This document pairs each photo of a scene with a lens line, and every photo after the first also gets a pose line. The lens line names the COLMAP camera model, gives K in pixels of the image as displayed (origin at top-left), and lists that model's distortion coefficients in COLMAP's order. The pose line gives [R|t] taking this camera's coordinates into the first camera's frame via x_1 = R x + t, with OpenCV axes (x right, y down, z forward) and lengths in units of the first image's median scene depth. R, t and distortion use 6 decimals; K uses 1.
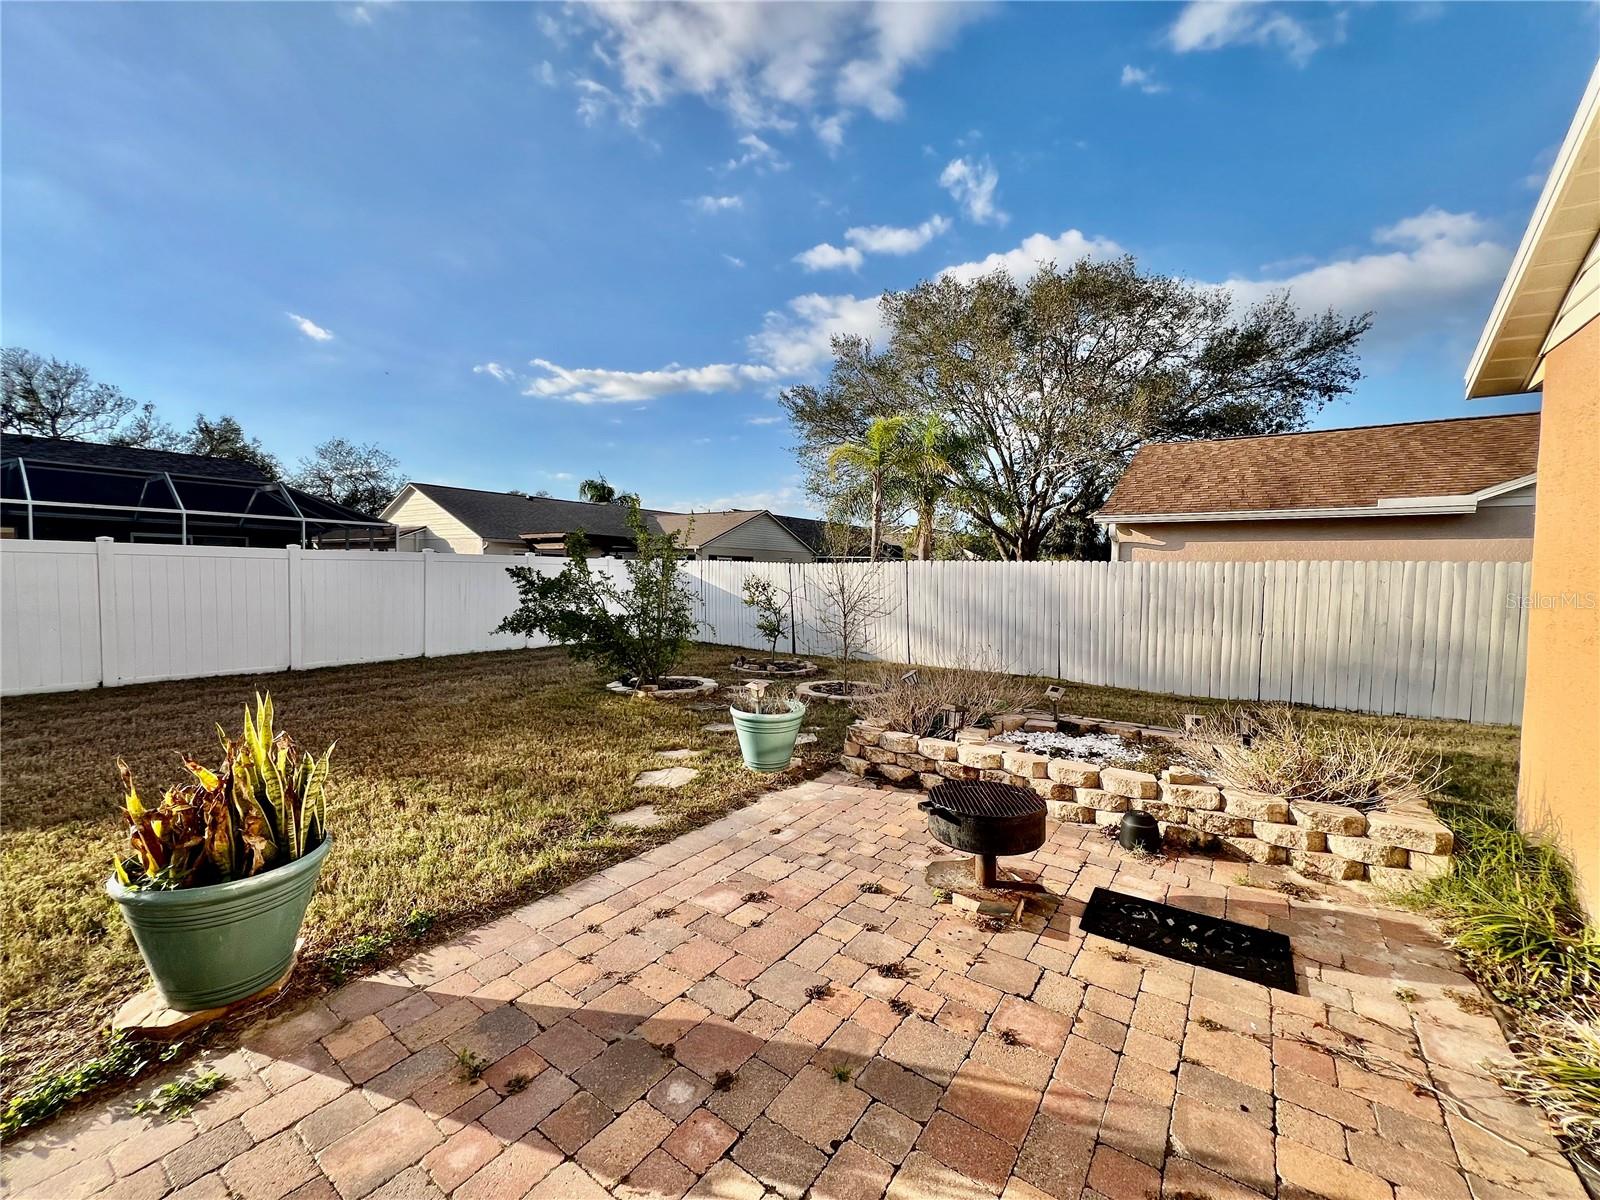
lens RADIAL K [[635.2, 0, 797.6], [0, 635.2, 603.5], [0, 0, 1]] dist [0.000013, -0.000374]
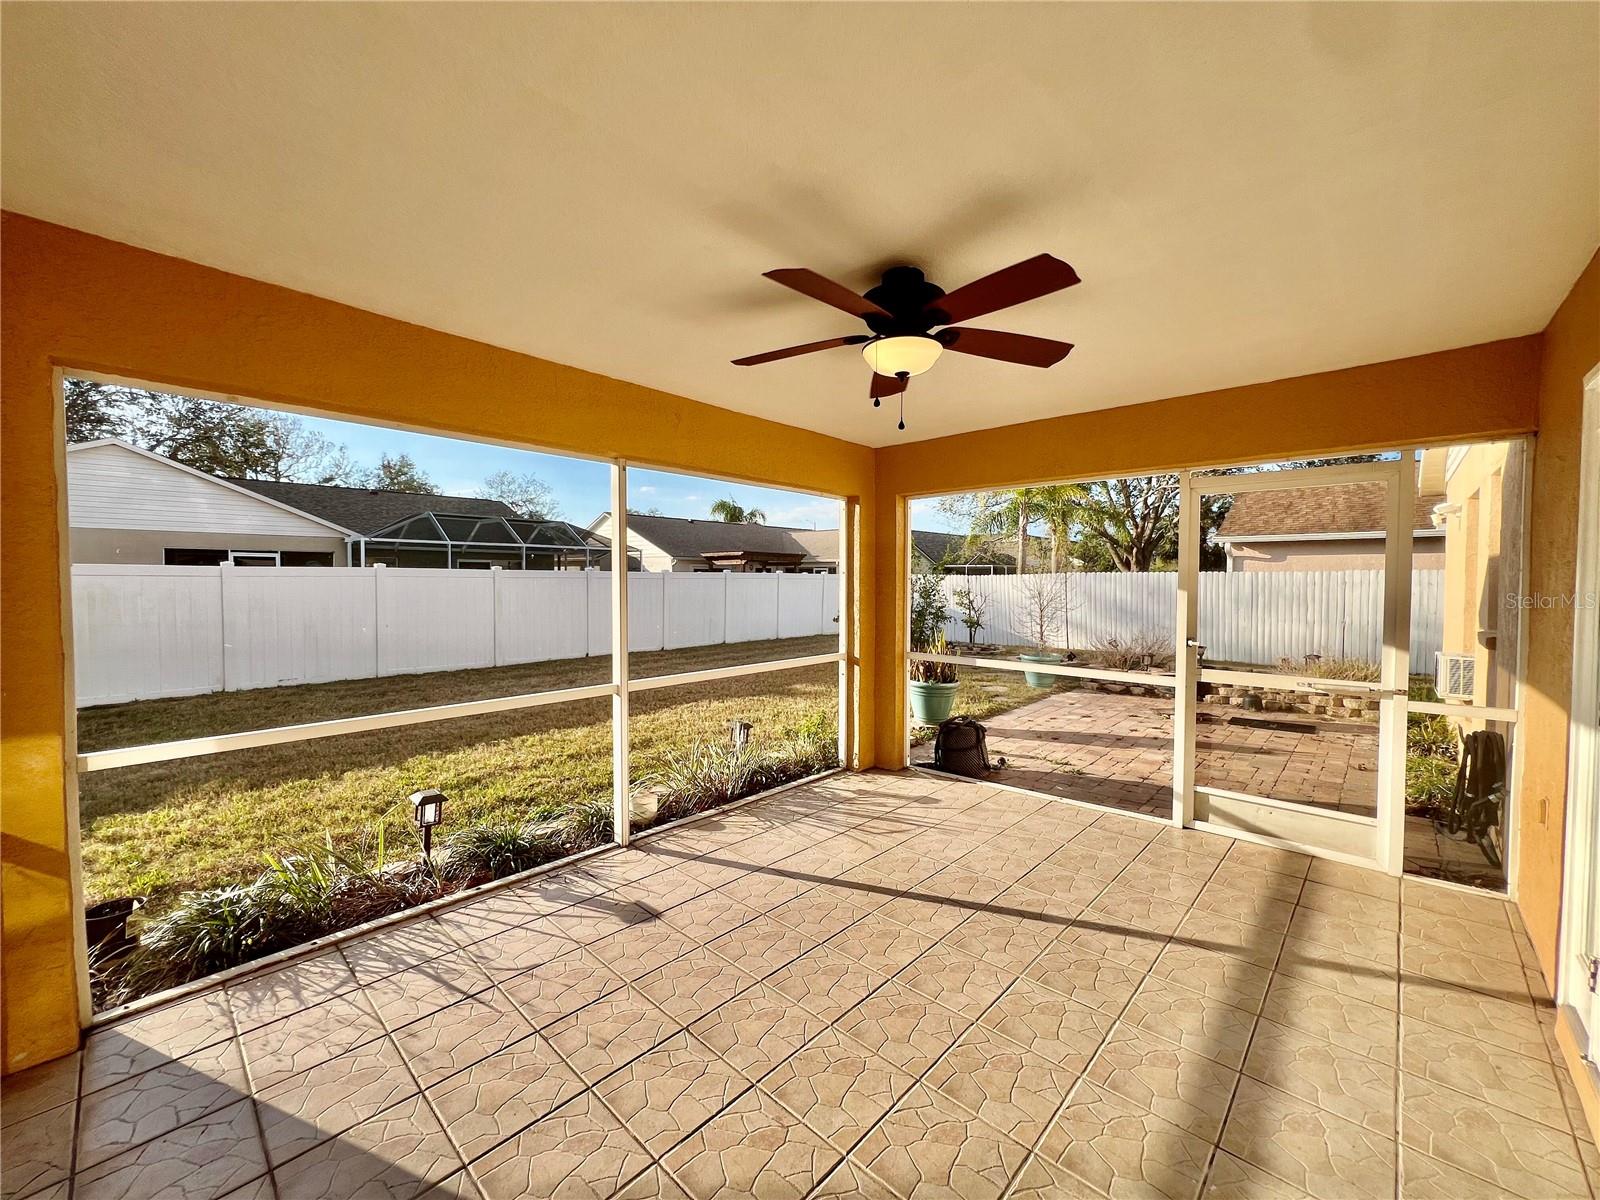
lens RADIAL K [[635.2, 0, 800.2], [0, 635.2, 598.1], [0, 0, 1]] dist [0.000013, -0.000374]
pose [[0.992177, -0.011162, -0.124335, -0.103319], [0.008593, 0.999739, -0.021178, 0.005078], [0.124539, 0.019944, 0.992014, -0.193981]]
